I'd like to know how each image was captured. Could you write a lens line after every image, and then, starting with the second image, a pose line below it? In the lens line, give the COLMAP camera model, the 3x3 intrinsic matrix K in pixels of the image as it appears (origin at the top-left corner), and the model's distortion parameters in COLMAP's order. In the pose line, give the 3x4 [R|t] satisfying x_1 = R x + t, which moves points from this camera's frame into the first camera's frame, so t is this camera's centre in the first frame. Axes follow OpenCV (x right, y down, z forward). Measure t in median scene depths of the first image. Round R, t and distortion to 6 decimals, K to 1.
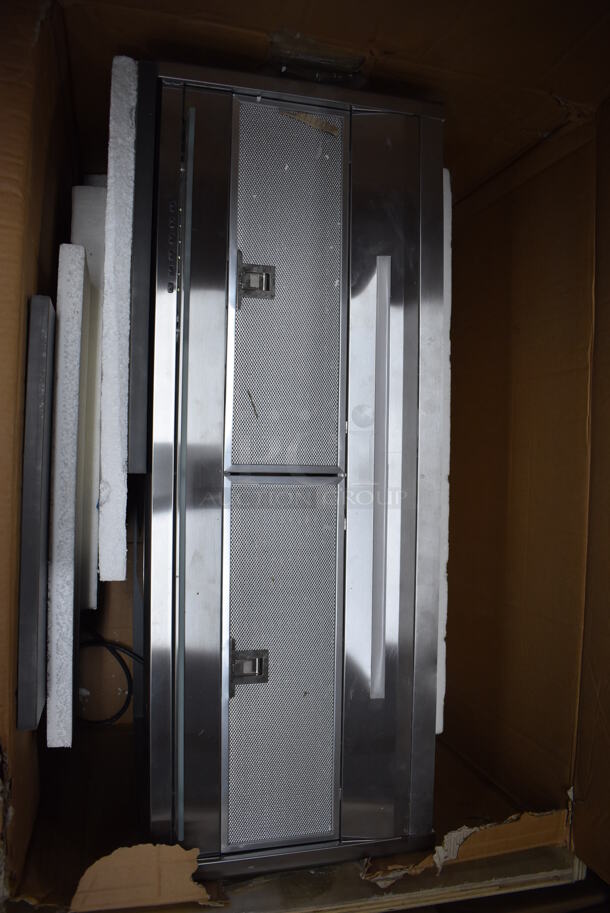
lens RADIAL K [[730.9, 0, 305.0], [0, 730.9, 456.5], [0, 0, 1]] dist [-0.088694, 0.004909]
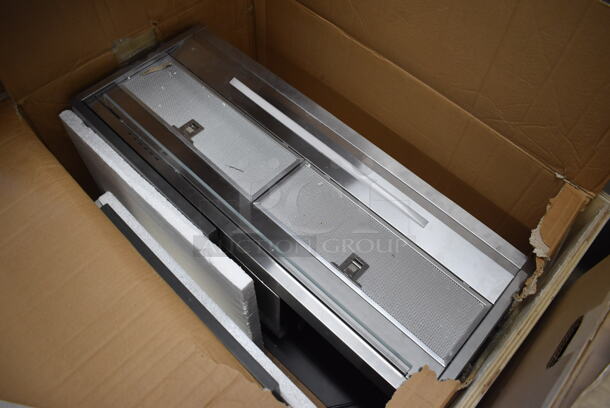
lens RADIAL K [[488.3, 0, 305.0], [0, 488.3, 204.0], [0, 0, 1]] dist [-0.088694, 0.004909]
pose [[0.661088, -0.726835, 0.186209, -0.237551], [0.737521, 0.583868, -0.339352, 0.483425], [0.137931, 0.361675, 0.922045, -0.003599]]
